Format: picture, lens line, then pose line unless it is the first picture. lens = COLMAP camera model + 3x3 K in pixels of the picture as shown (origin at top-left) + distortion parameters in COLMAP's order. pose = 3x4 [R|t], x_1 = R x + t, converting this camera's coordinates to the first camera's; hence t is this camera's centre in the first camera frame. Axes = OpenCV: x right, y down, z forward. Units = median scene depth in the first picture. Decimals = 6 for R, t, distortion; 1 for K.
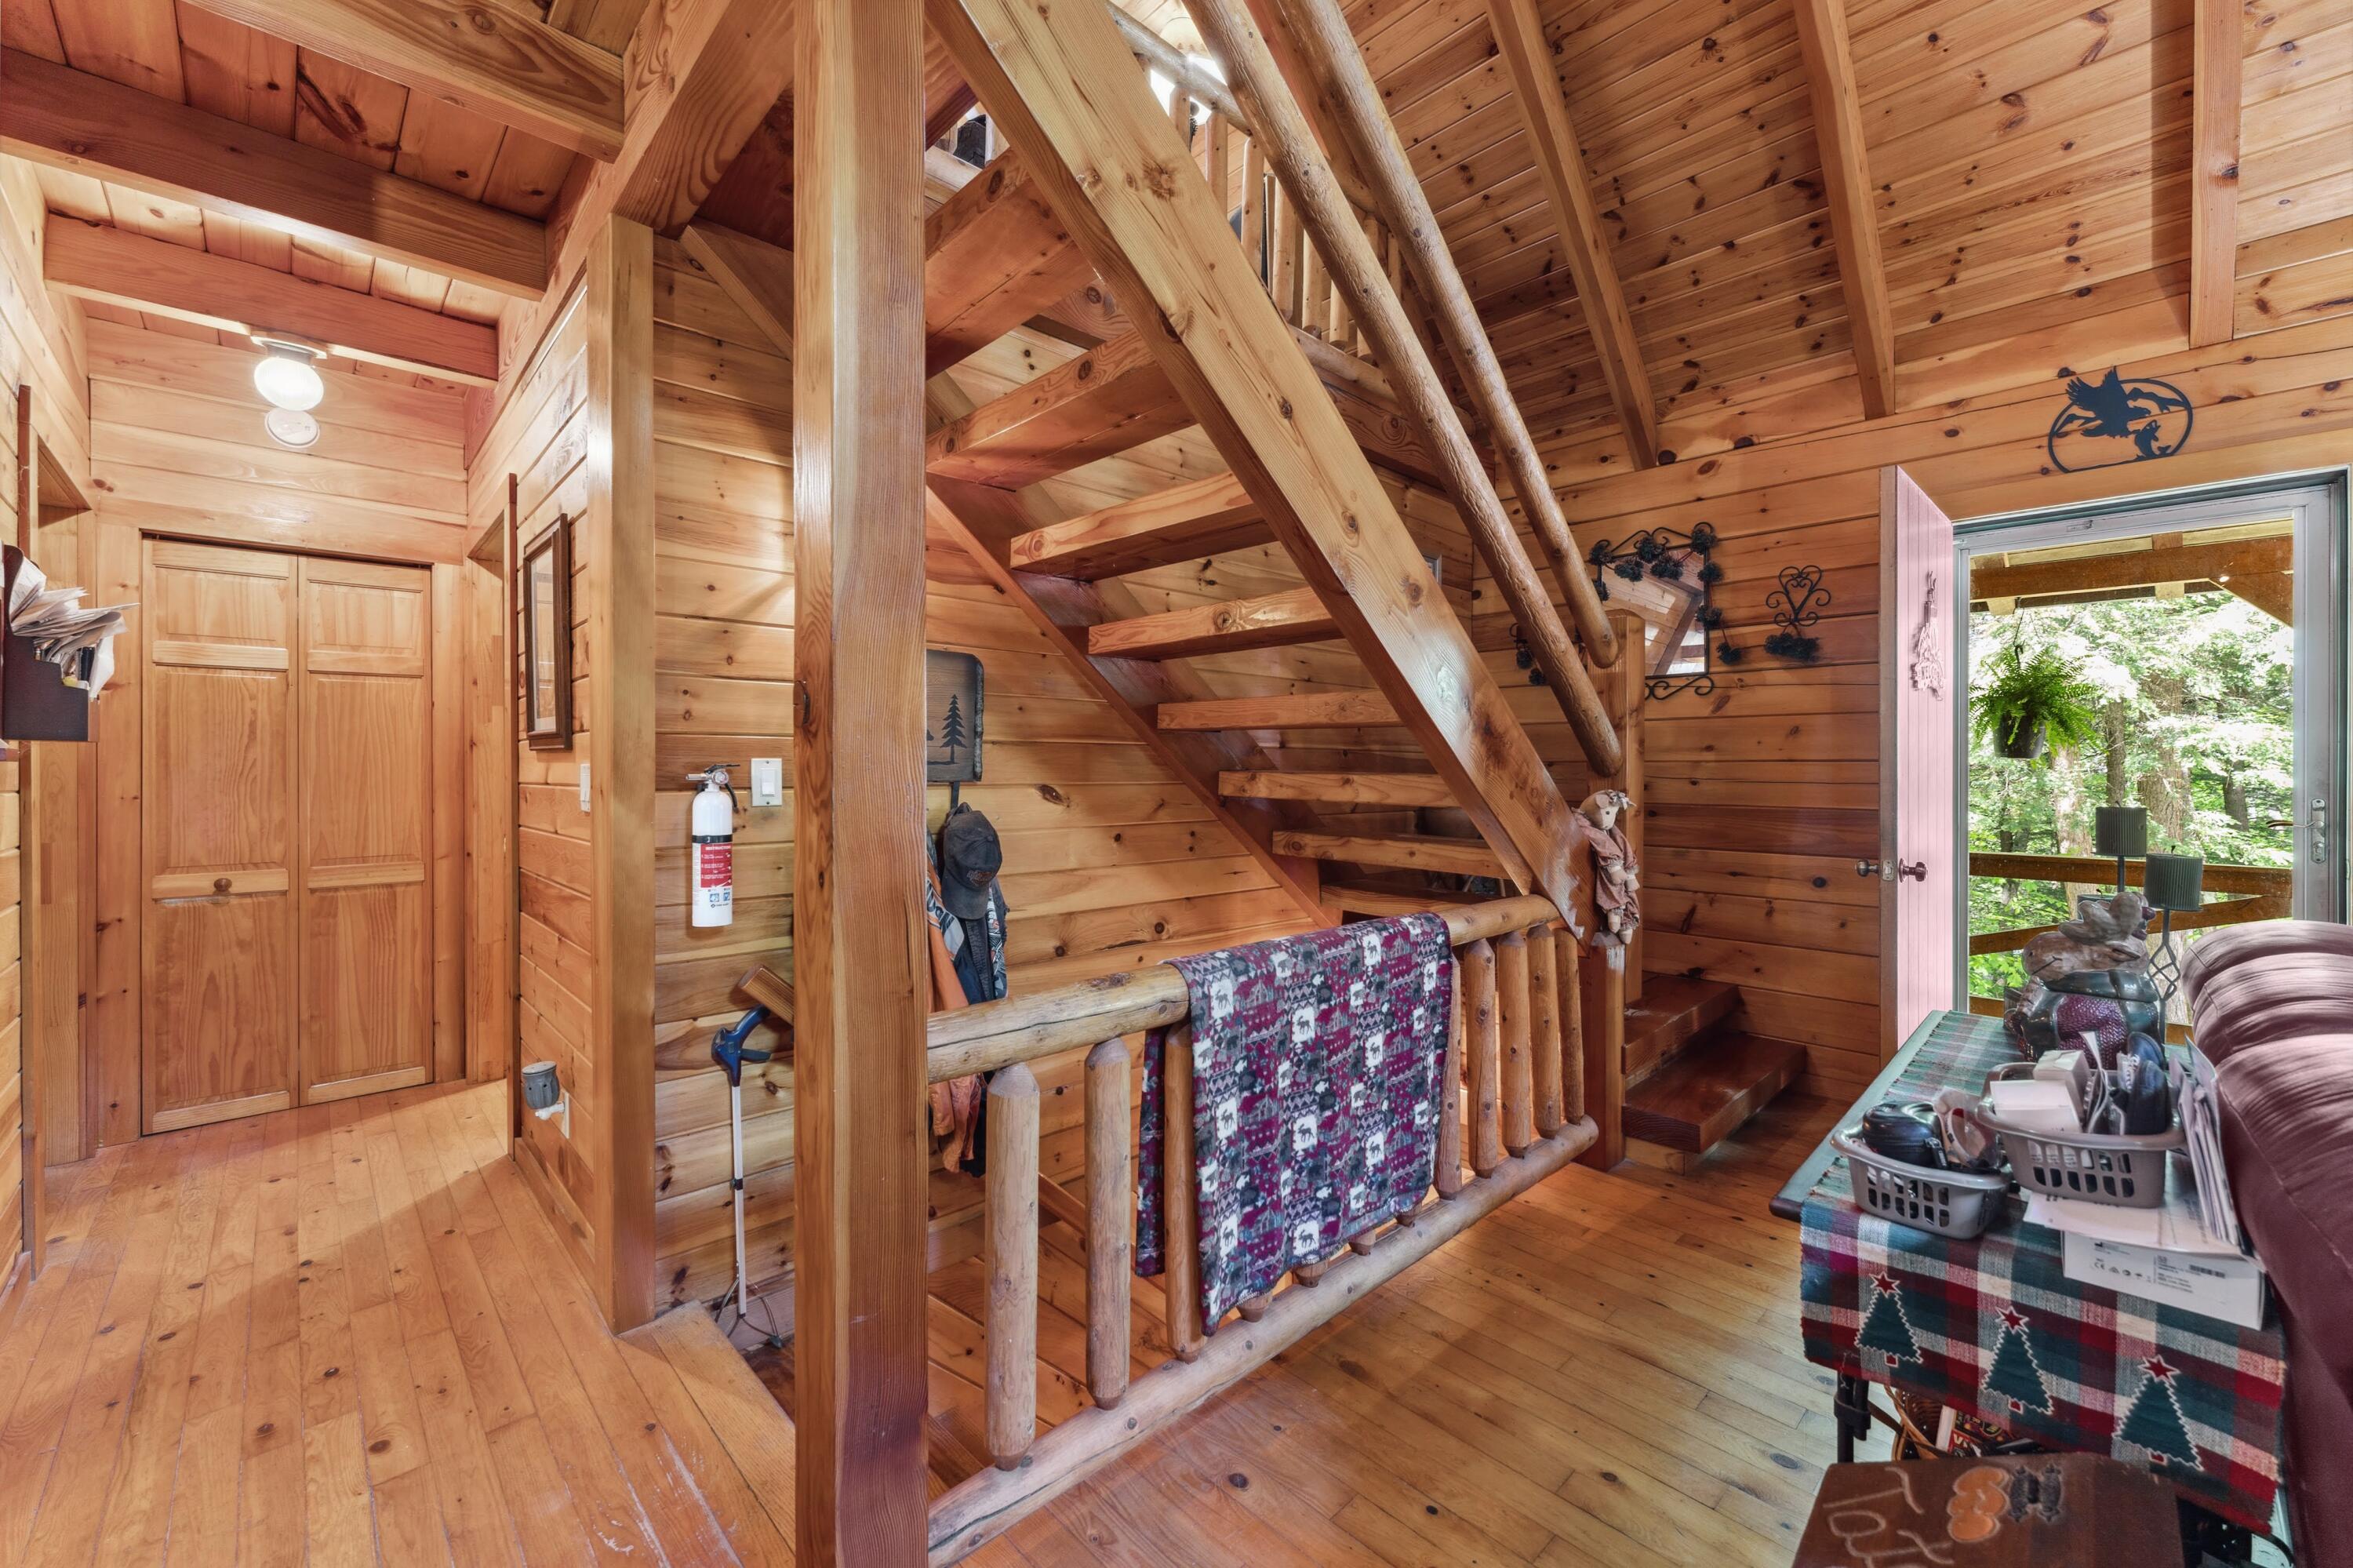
lens RADIAL K [[940.3, 0, 1188.8], [0, 940.3, 769.8], [0, 0, 1]] dist [0.000008, -0.000425]
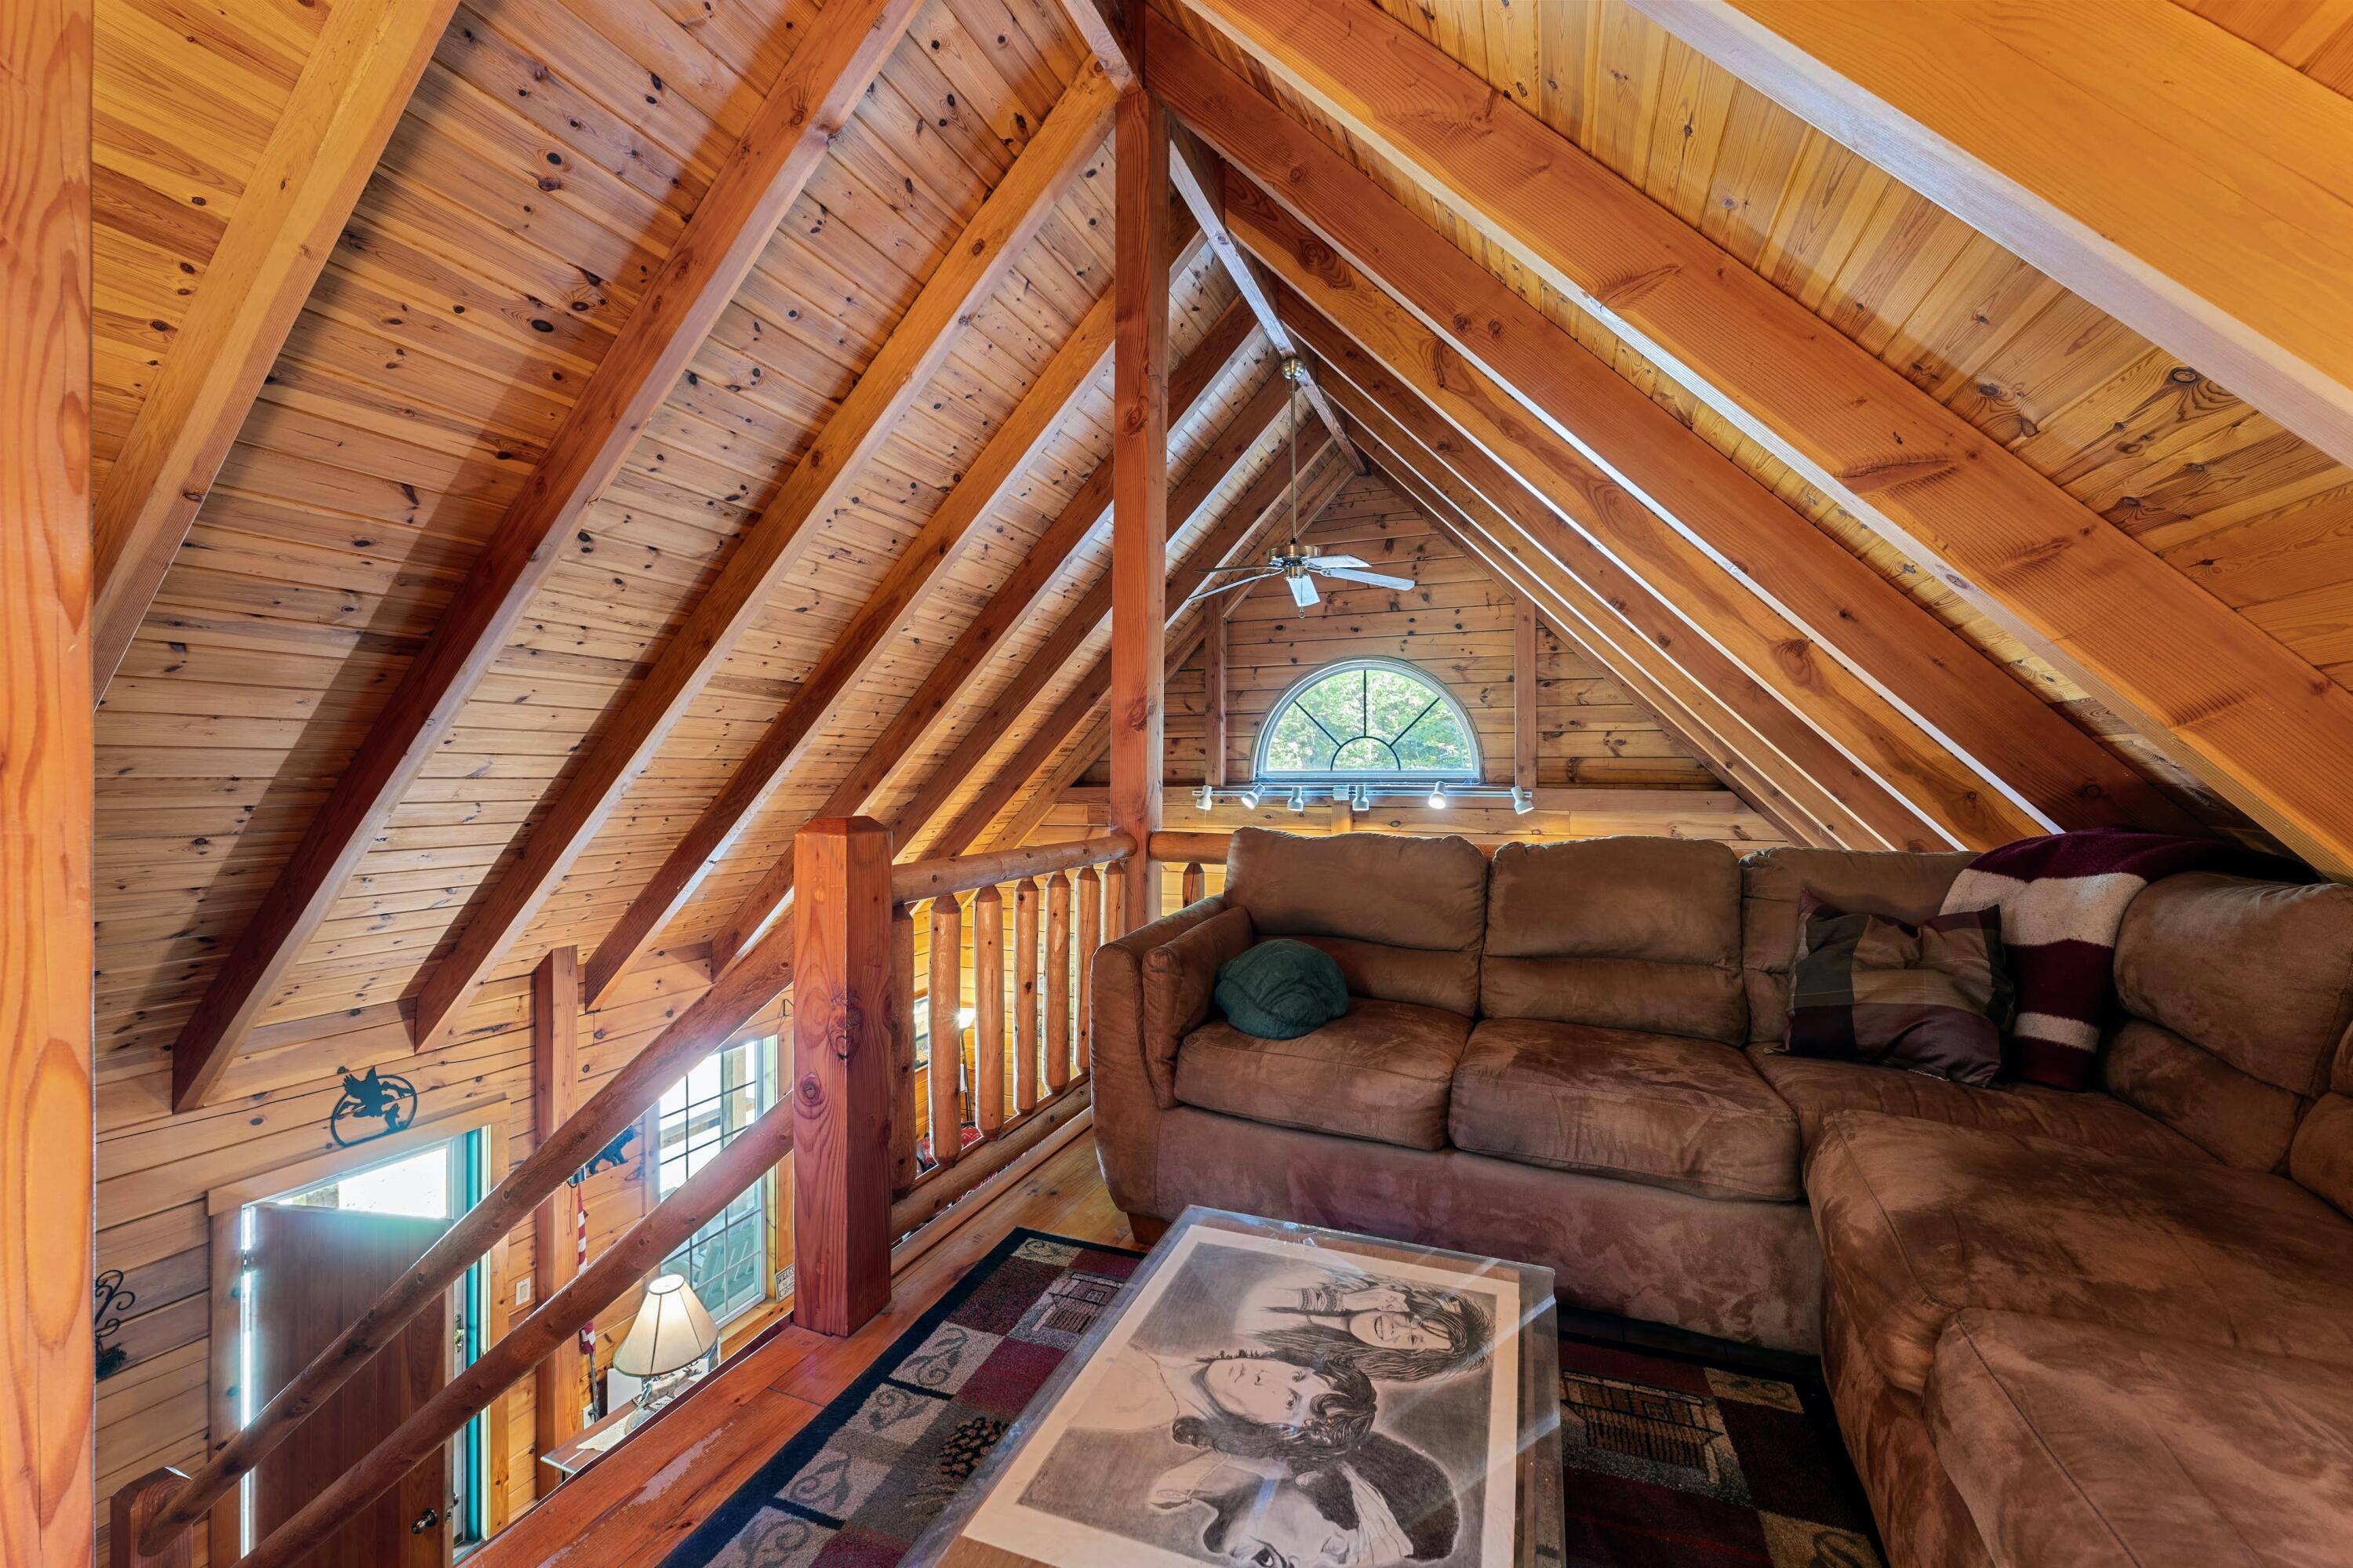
lens RADIAL K [[936.7, 0, 1189.6], [0, 936.7, 774.1], [0, 0, 1]] dist [0.000763, -0.000301]
pose [[-0.423978, 0.000777, 0.905672, -0.772306], [0.001305, 0.999999, -0.000247, -0.831035], [-0.905671, 0.001077, -0.423979, 0.468733]]
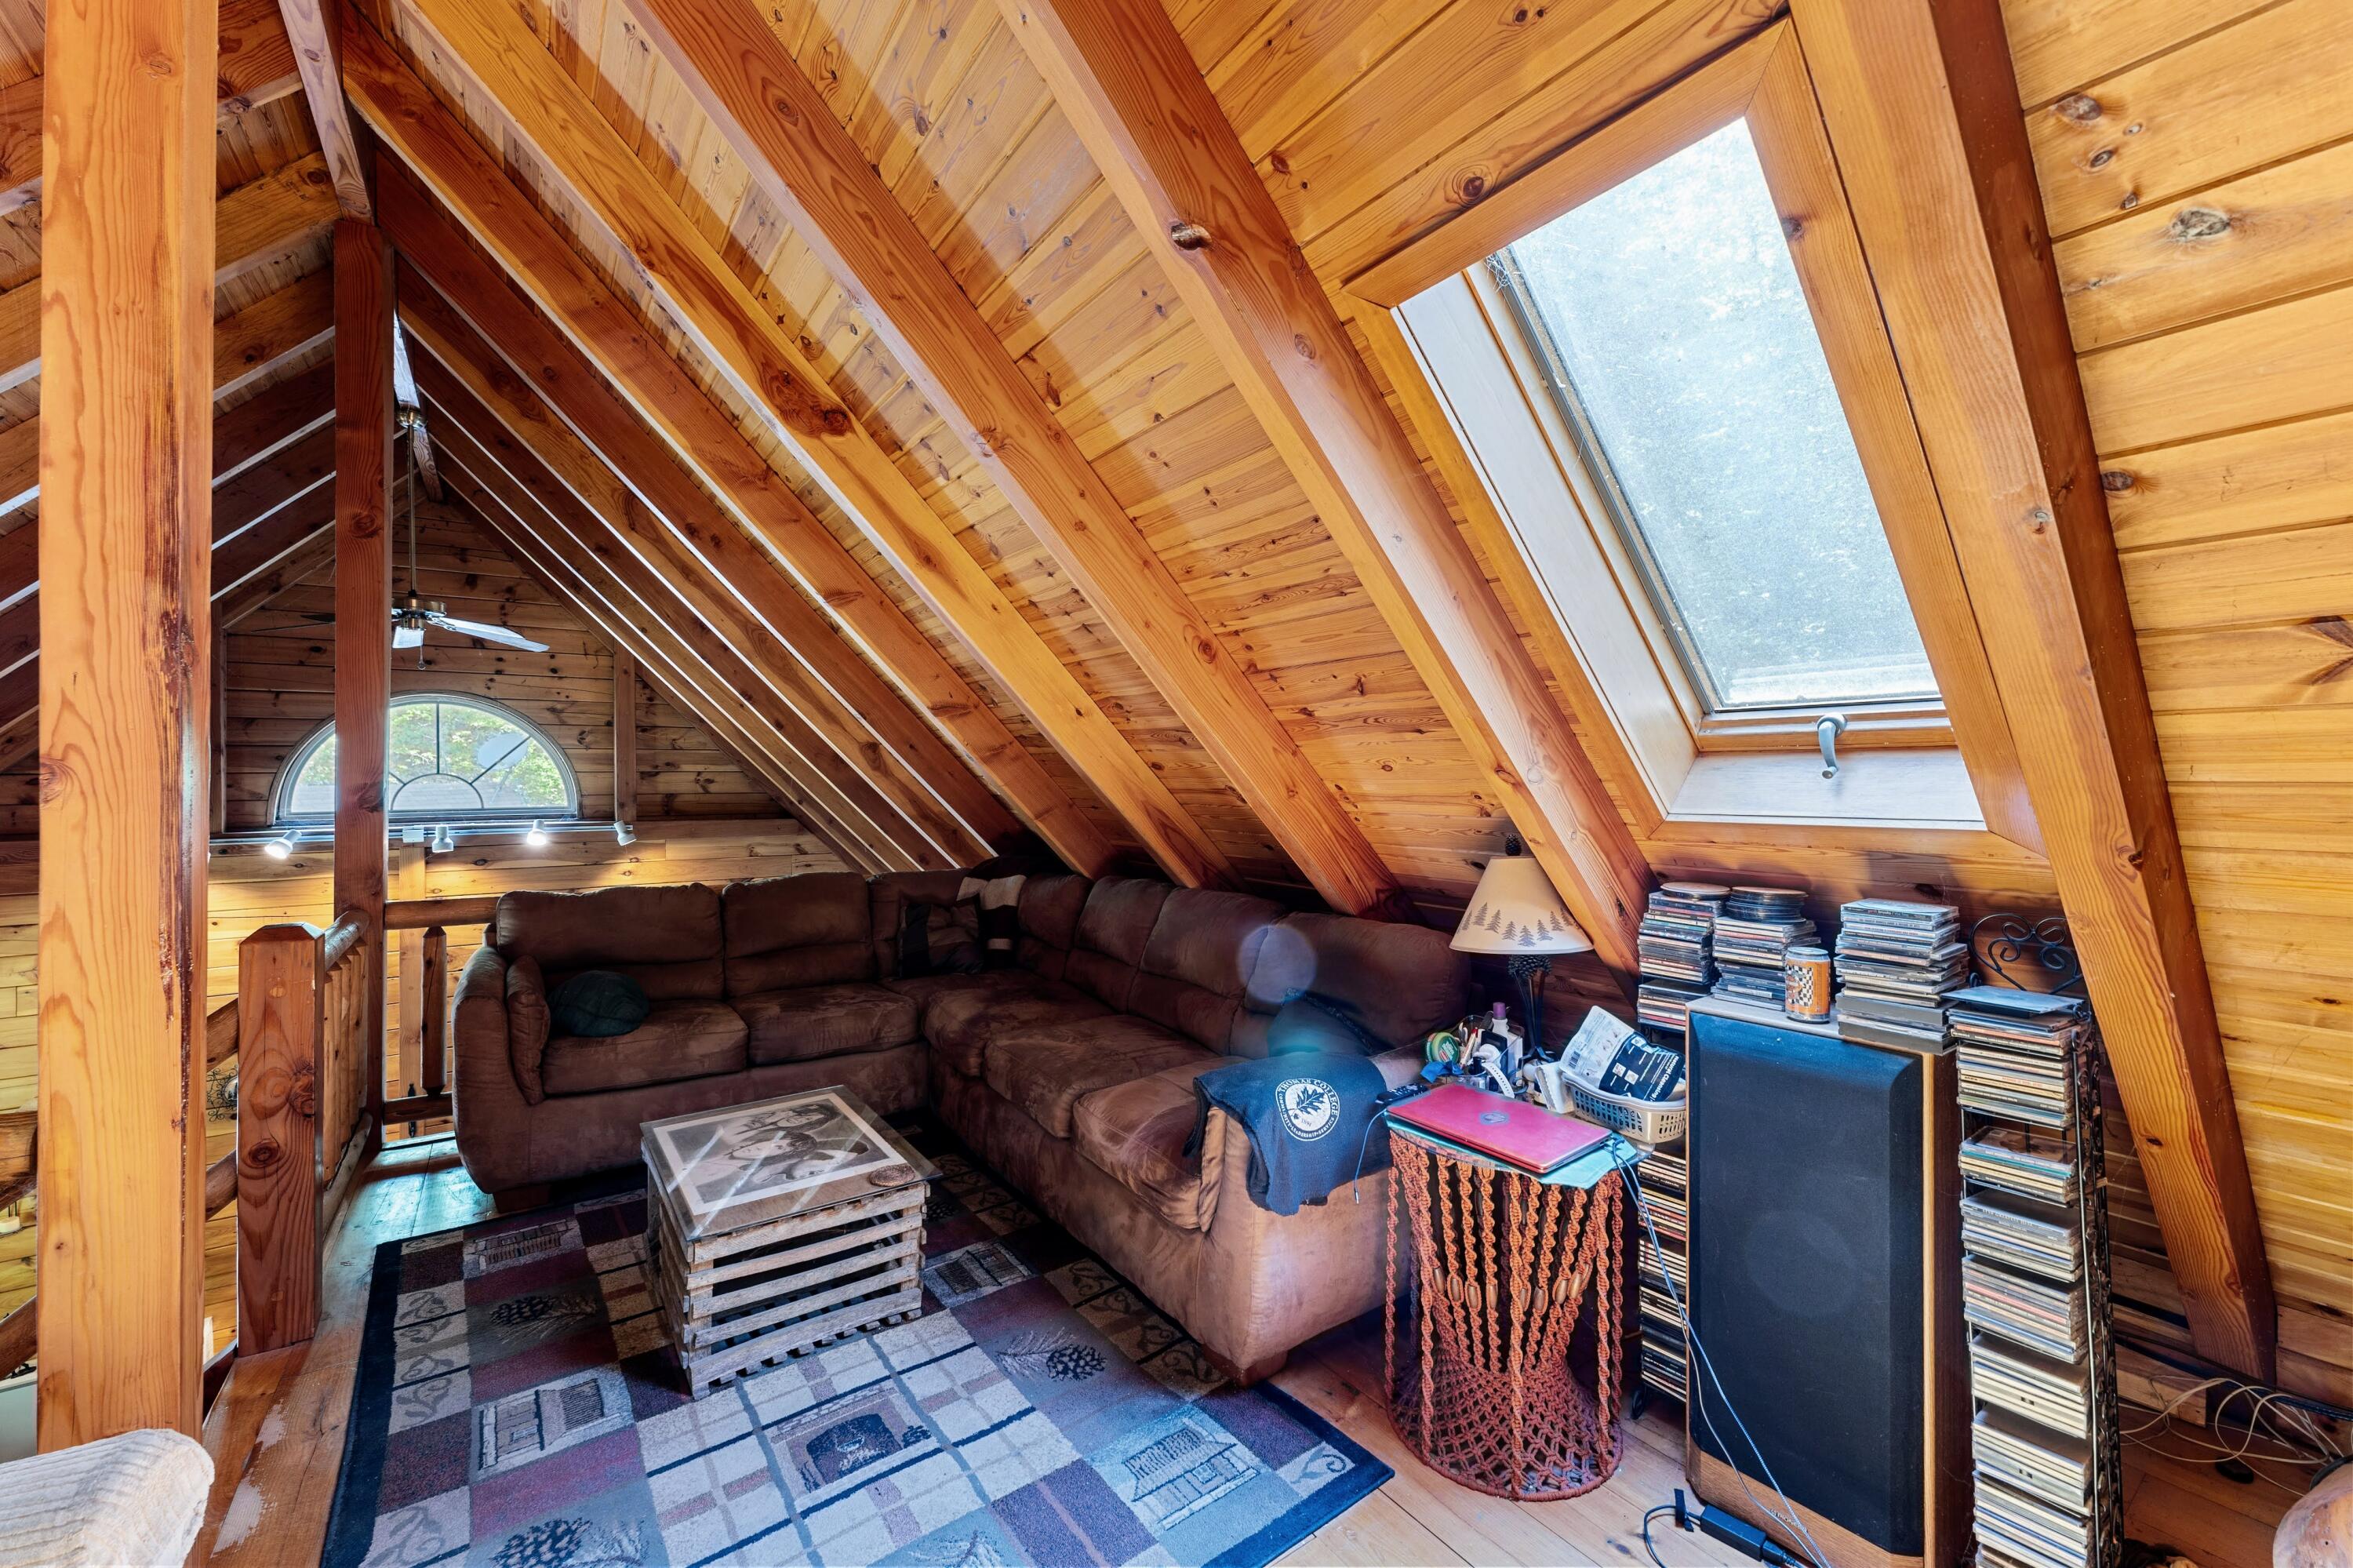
lens RADIAL K [[936.7, 0, 1189.6], [0, 936.7, 774.1], [0, 0, 1]] dist [0.000763, -0.000301]
pose [[-0.989672, 0.004170, 0.143292, -0.938582], [0.004743, 0.999982, 0.003655, -0.920343], [-0.143274, 0.004297, -0.989674, 1.027733]]
